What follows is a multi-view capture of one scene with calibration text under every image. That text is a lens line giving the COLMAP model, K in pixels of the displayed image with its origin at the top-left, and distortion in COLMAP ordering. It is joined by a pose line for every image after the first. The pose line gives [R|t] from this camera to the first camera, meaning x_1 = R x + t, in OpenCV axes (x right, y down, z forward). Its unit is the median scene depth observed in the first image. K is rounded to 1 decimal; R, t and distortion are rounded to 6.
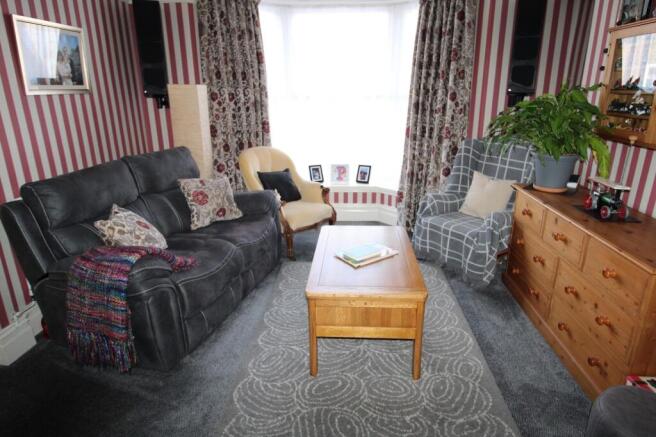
lens RADIAL K [[396.7, 0, 329.0], [0, 396.7, 215.4], [0, 0, 1]] dist [-0.006133, -0.001470]
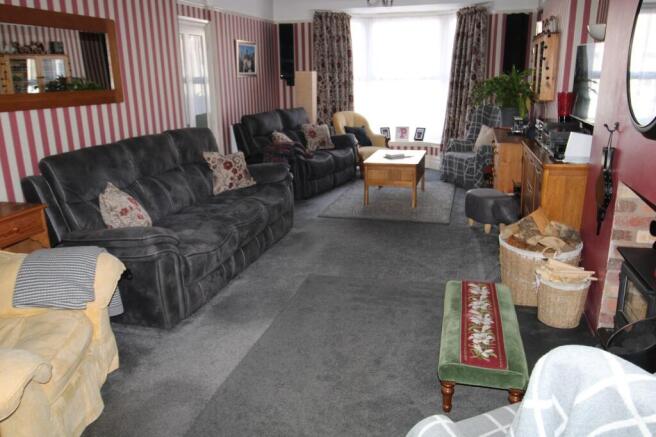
lens RADIAL K [[520.2, 0, 328.9], [0, 520.2, 220.1], [0, 0, 1]] dist [0.006856, -0.003387]
pose [[0.978928, 0.045672, -0.199032, 0.185858], [-0.052562, 0.998183, -0.029467, 0.324130], [0.197325, 0.039307, 0.979550, -1.009265]]
